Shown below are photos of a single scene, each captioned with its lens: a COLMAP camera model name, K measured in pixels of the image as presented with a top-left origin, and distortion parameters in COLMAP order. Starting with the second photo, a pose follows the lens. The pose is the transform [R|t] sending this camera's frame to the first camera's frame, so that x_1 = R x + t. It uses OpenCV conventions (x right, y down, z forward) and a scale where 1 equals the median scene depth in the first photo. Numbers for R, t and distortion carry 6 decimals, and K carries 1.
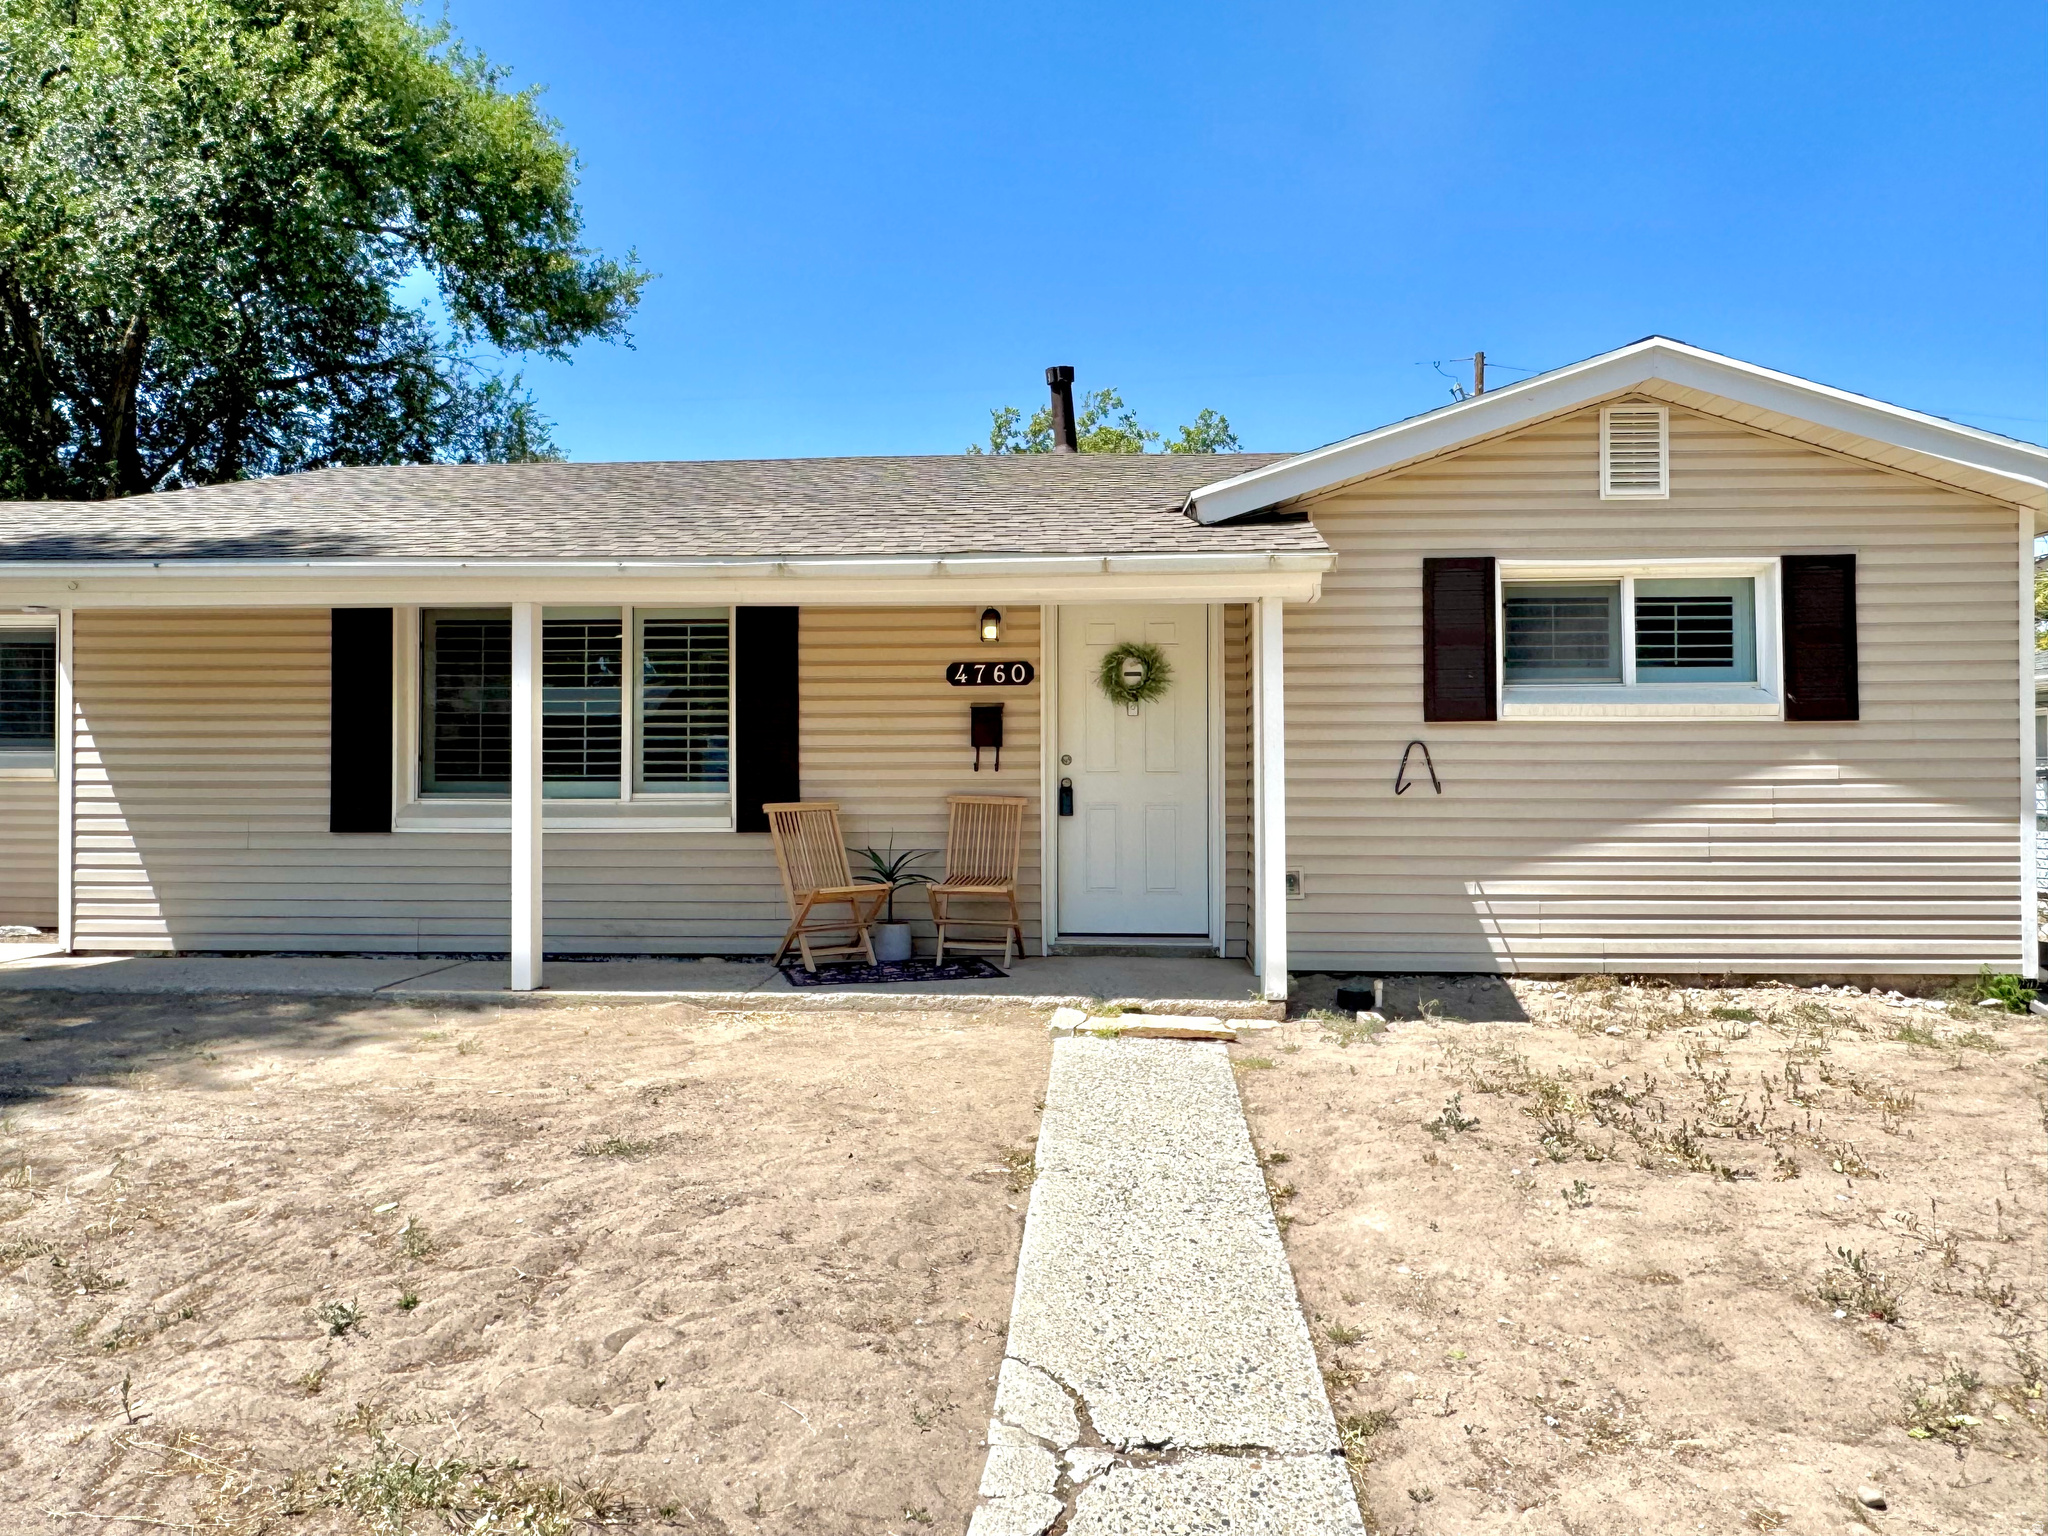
lens RADIAL K [[1439.2, 0, 1022.9], [0, 1439.2, 749.3], [0, 0, 1]] dist [-0.007290, -0.002508]
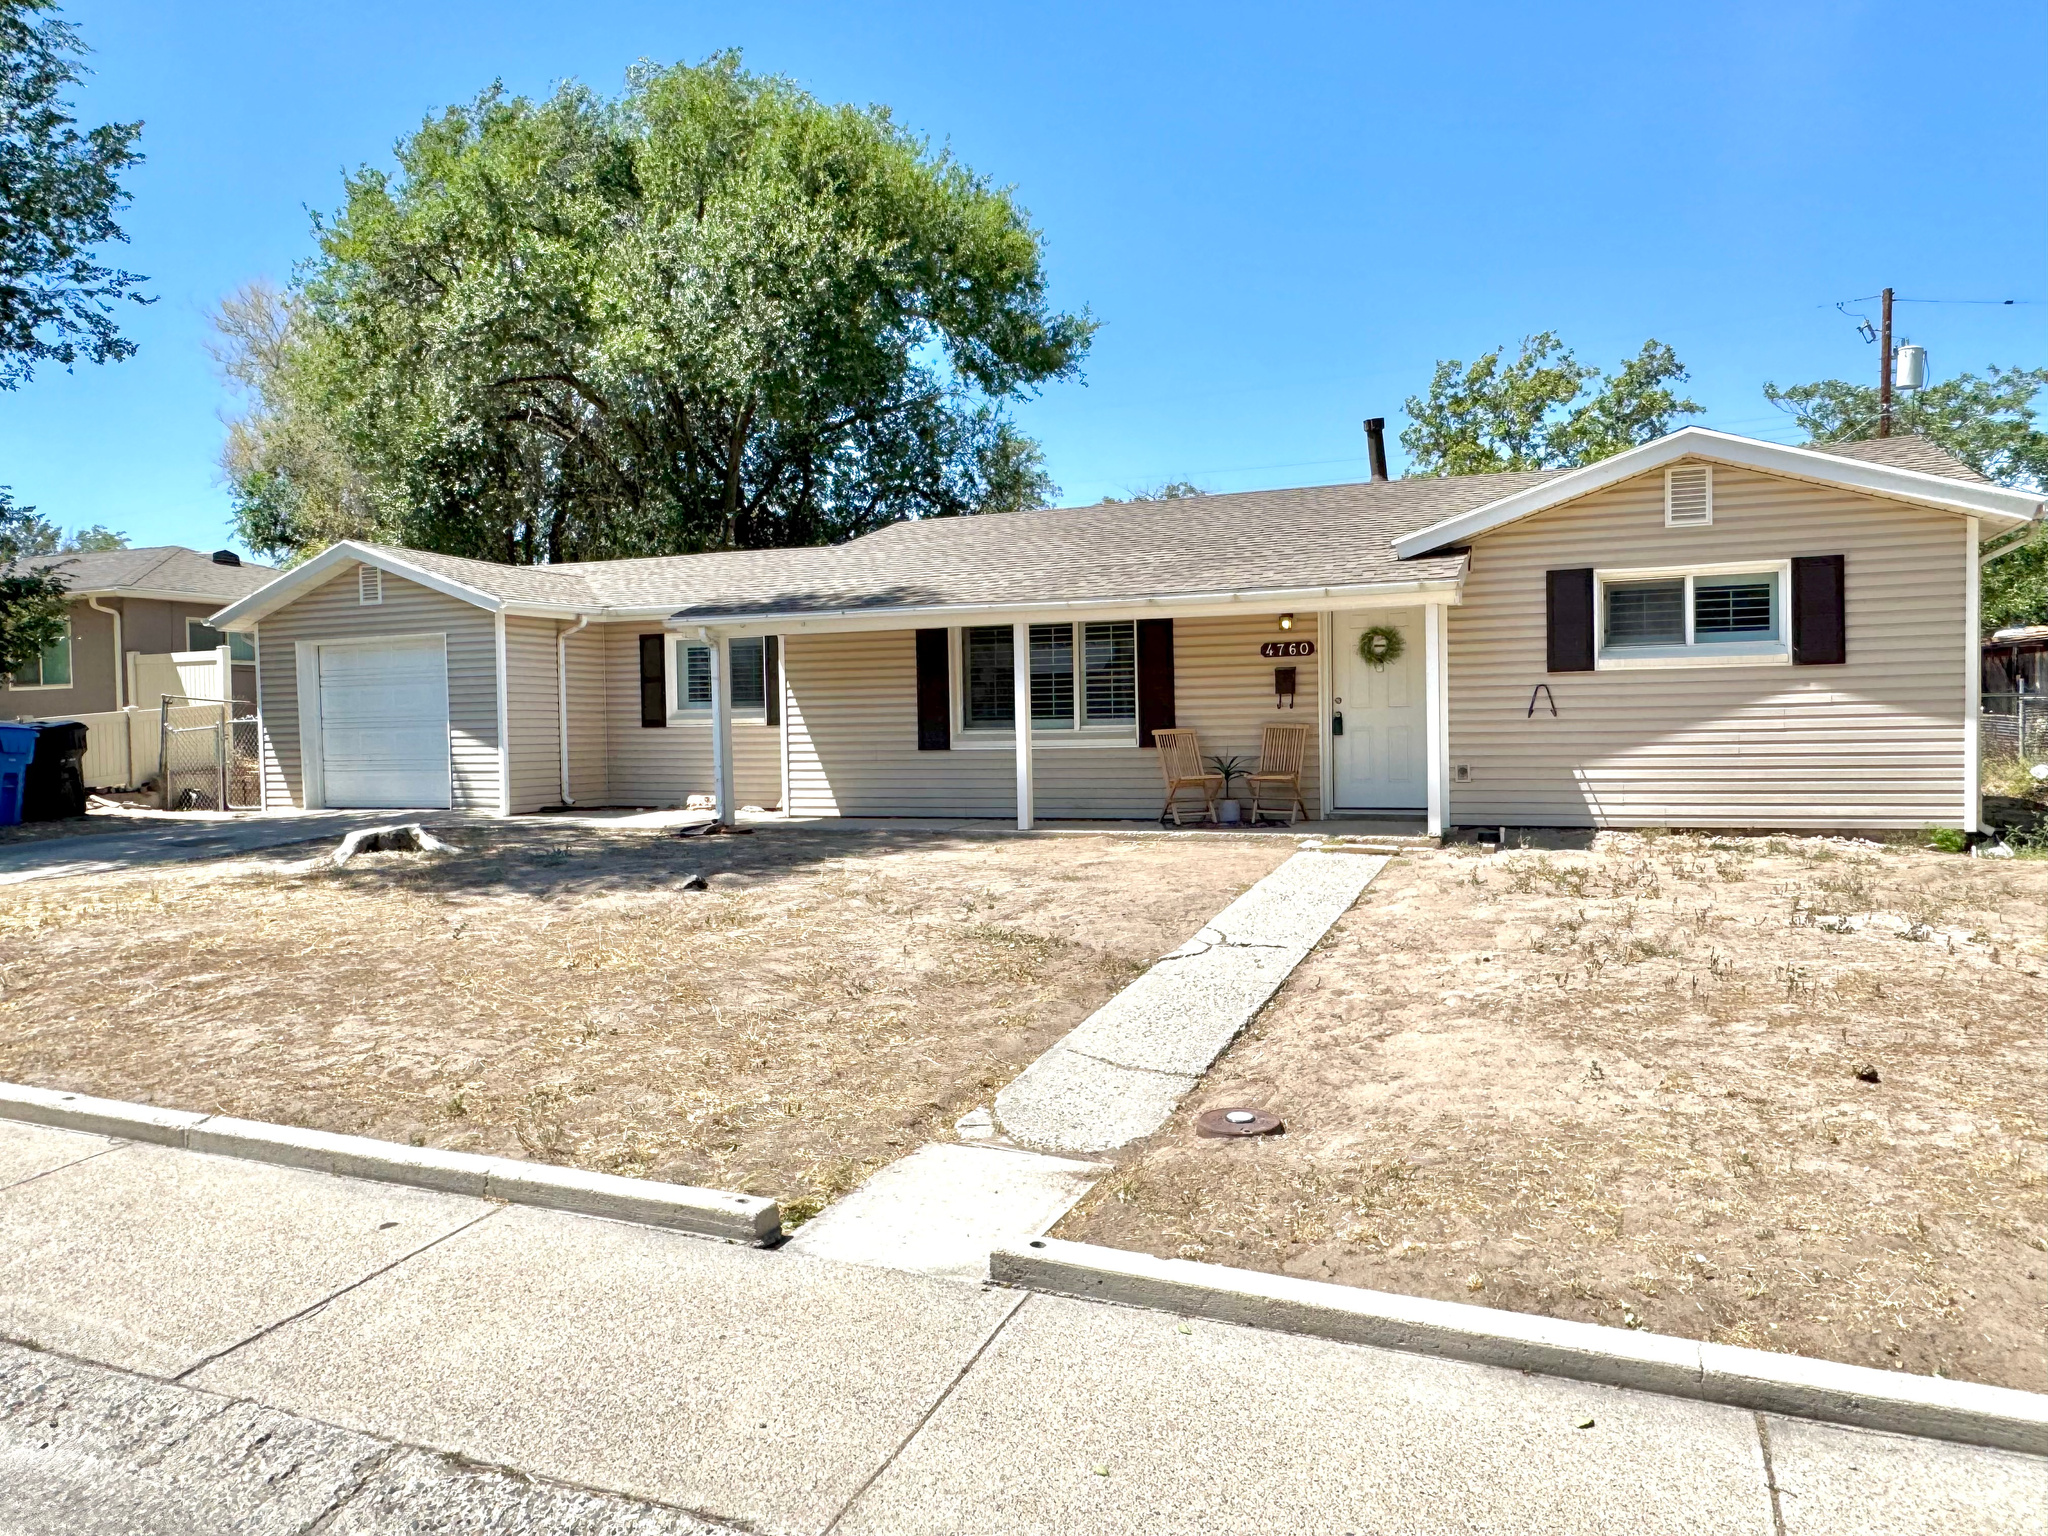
lens RADIAL K [[1439.2, 0, 1025.0], [0, 1439.2, 762.3], [0, 0, 1]] dist [-0.007290, -0.002508]
pose [[0.948127, -0.008874, -0.317767, 0.225642], [0.024439, 0.998687, 0.045030, -0.005187], [0.316950, -0.050460, 0.947099, -0.695958]]
